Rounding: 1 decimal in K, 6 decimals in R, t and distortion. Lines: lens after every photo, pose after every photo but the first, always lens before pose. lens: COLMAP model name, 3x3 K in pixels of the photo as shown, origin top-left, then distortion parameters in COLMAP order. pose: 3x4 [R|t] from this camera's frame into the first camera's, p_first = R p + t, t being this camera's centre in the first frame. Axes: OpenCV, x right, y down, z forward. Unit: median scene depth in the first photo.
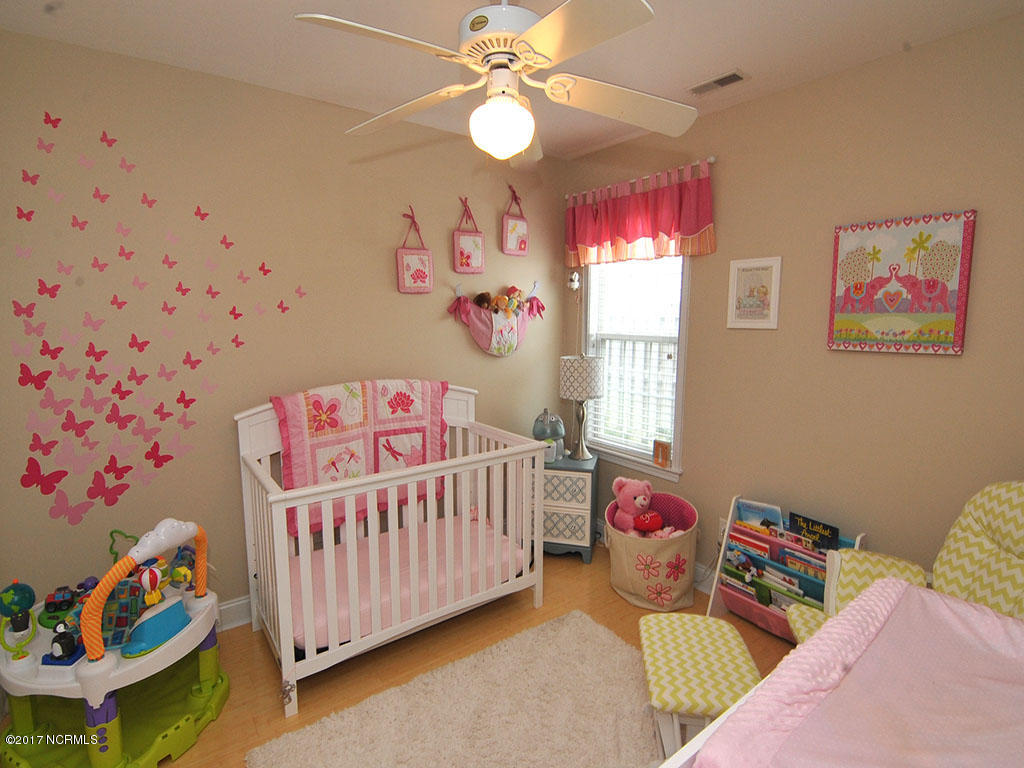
lens RADIAL K [[523.0, 0, 509.0], [0, 523.0, 380.8], [0, 0, 1]] dist [-0.003354, -0.001156]
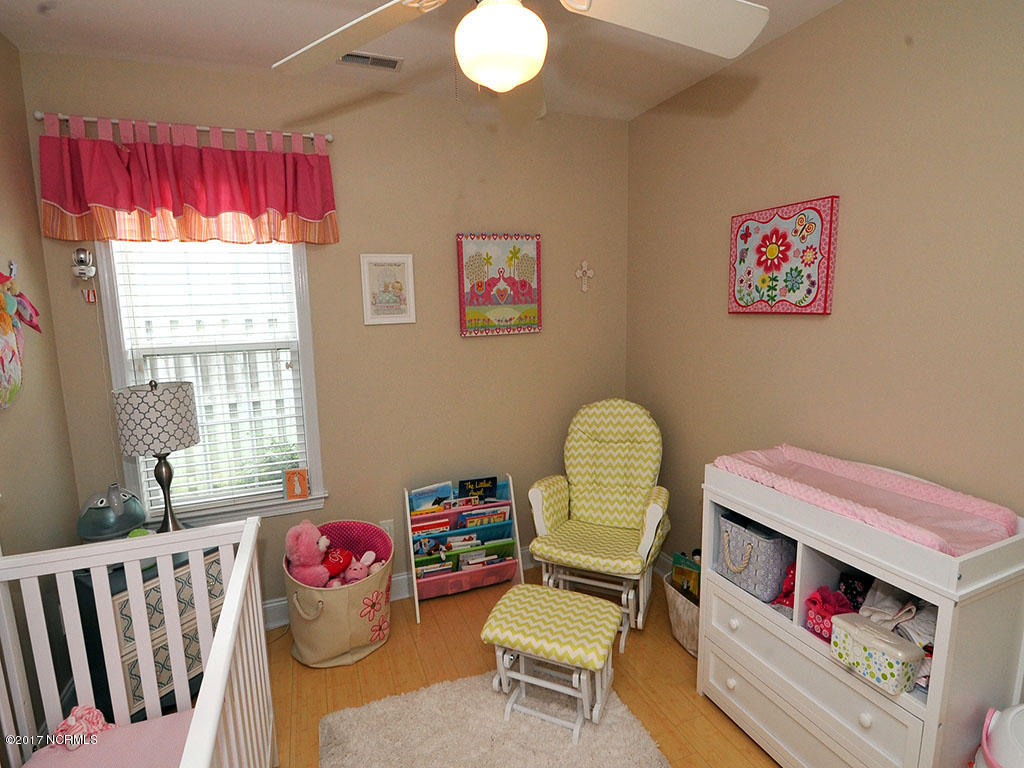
lens RADIAL K [[523.0, 0, 510.3], [0, 523.0, 382.9], [0, 0, 1]] dist [-0.003354, -0.001156]
pose [[0.241119, -0.157500, 0.957630, -0.480211], [0.153532, 0.980508, 0.122606, -0.080250], [-0.958274, 0.117464, 0.260600, 0.551974]]
